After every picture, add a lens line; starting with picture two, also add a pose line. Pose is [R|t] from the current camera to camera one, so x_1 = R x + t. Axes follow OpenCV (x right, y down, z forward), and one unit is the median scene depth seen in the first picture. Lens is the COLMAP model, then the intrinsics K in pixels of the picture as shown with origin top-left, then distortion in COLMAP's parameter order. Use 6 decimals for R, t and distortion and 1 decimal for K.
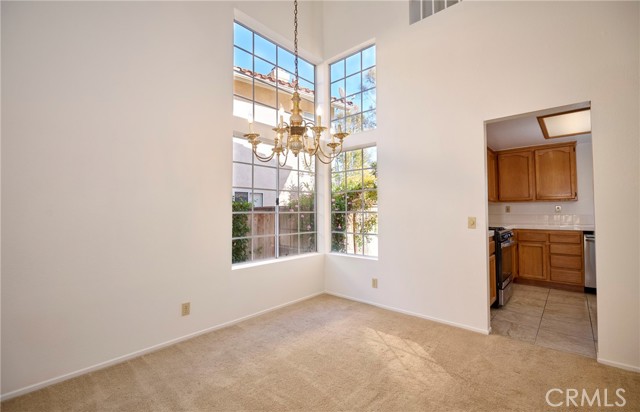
lens RADIAL K [[282.0, 0, 319.5], [0, 282.0, 203.8], [0, 0, 1]] dist [-0.008418, -0.000438]
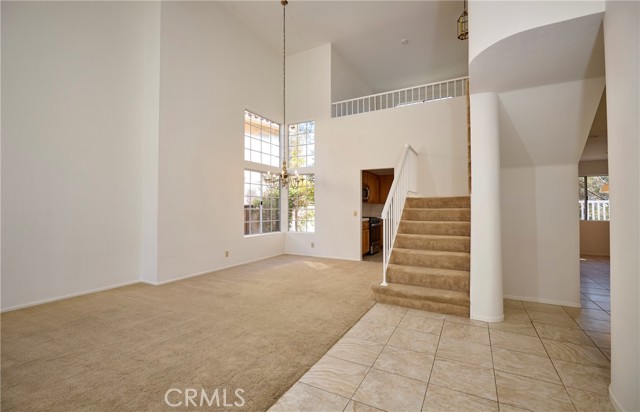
lens RADIAL K [[282.0, 0, 319.5], [0, 282.0, 203.8], [0, 0, 1]] dist [-0.008418, -0.000438]
pose [[0.971712, 0.010123, 0.235954, -0.228557], [-0.012257, 0.999896, 0.007577, -0.023209], [-0.235853, -0.010255, 0.971735, -0.934956]]
